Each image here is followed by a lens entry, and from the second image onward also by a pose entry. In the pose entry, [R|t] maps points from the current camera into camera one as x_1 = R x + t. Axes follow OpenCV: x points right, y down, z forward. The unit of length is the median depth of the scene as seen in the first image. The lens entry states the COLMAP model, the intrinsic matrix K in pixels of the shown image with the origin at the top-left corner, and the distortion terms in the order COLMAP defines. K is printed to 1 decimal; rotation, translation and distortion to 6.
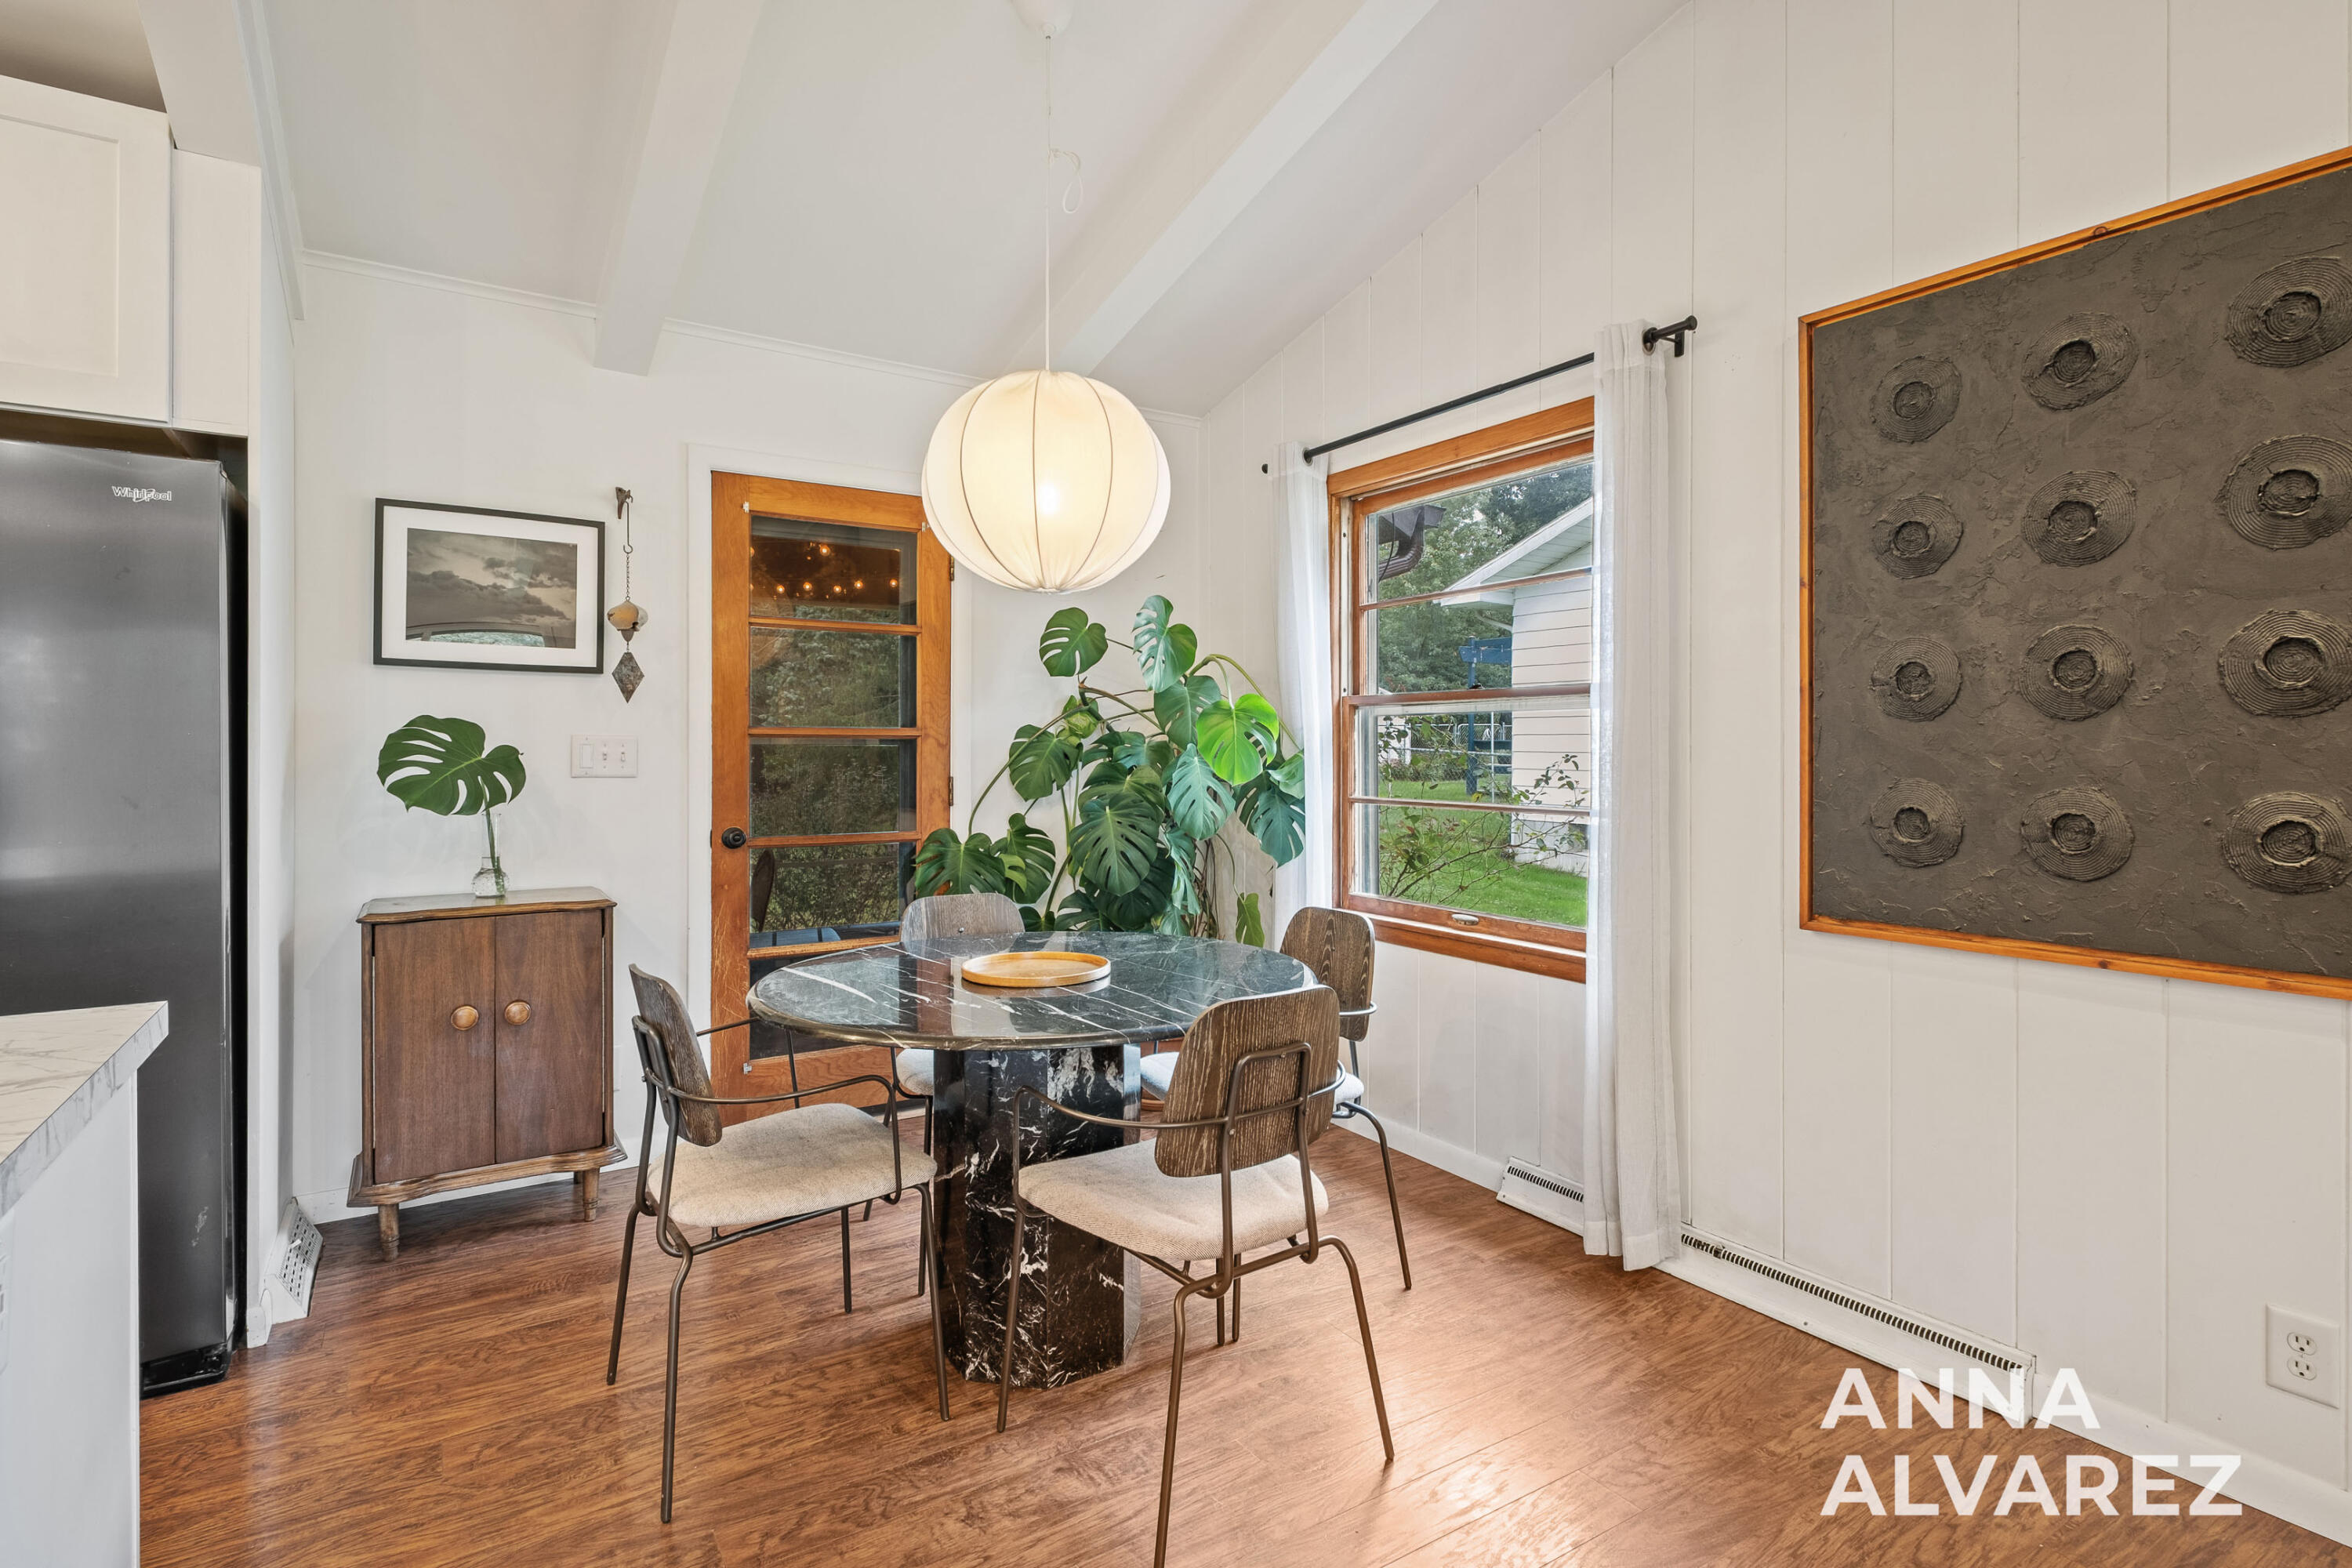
lens RADIAL K [[1172.9, 0, 1161.7], [0, 1172.9, 740.0], [0, 0, 1]] dist [0.013444, -0.002228]
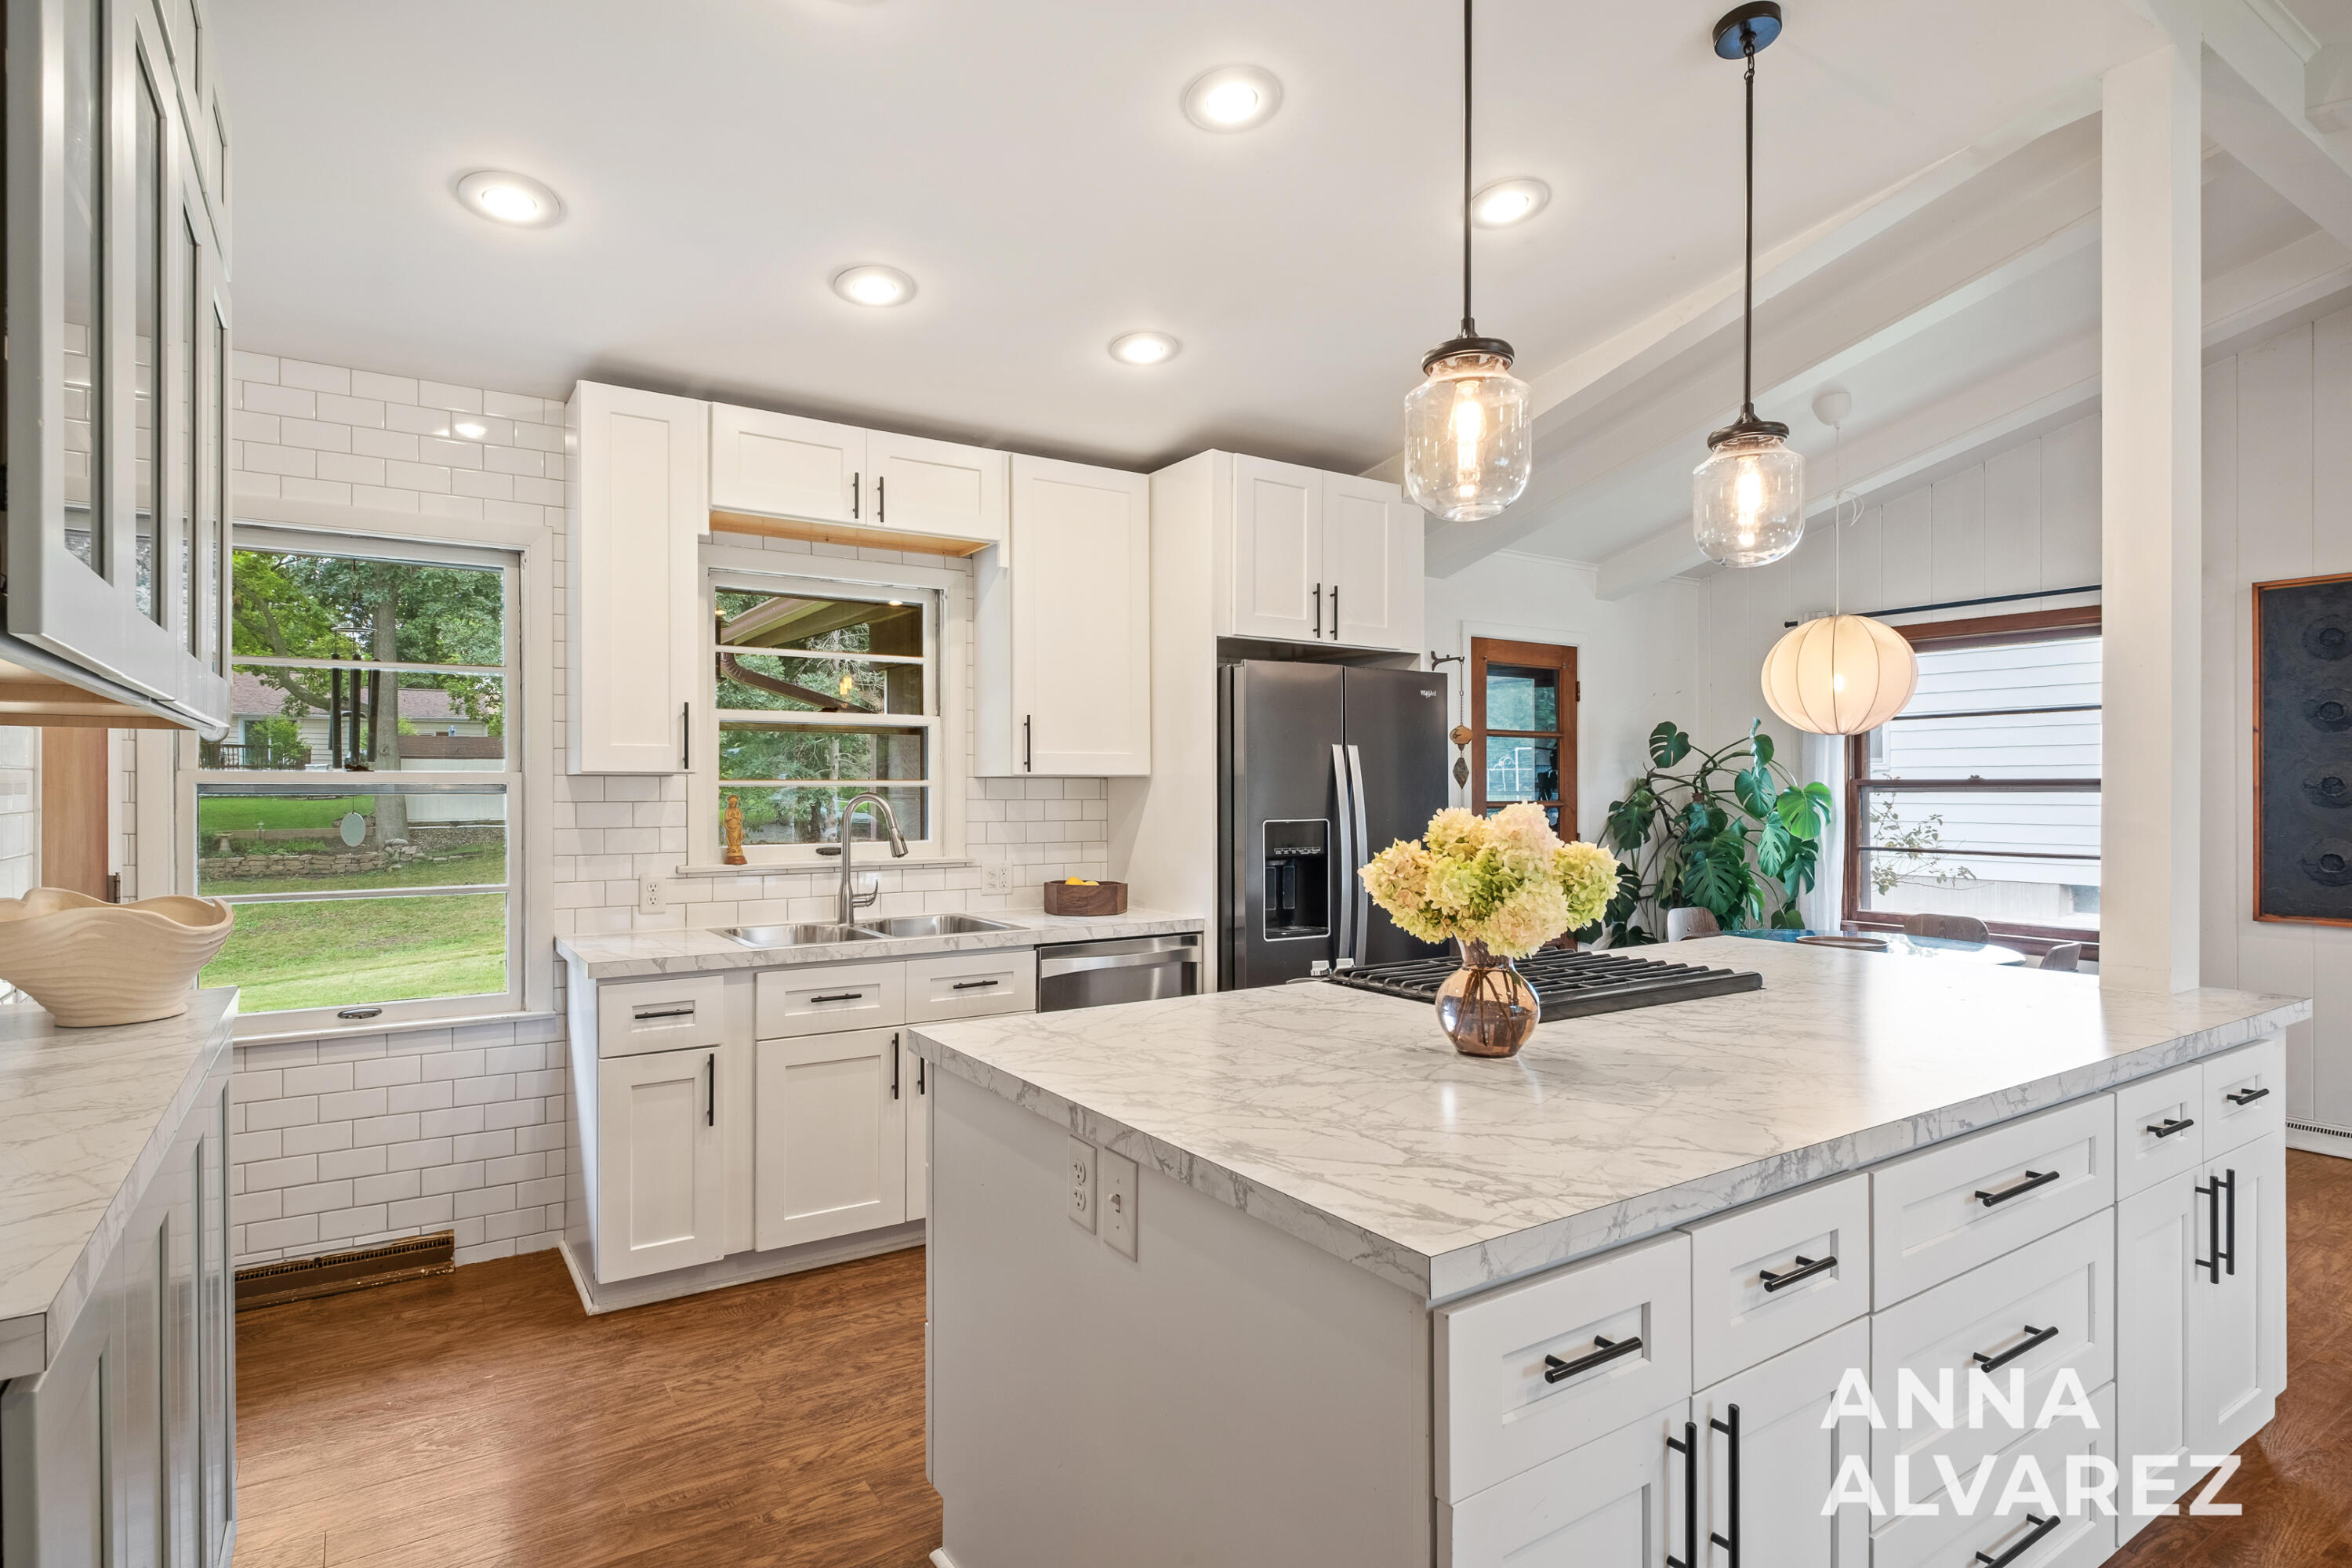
lens RADIAL K [[1172.9, 0, 1256.7], [0, 1172.9, 779.8], [0, 0, 1]] dist [0.013444, -0.002228]
pose [[0.999970, -0.000615, -0.007680, -0.999746], [0.000541, 0.999953, -0.009649, -0.041393], [0.007685, 0.009645, 0.999924, -0.845652]]
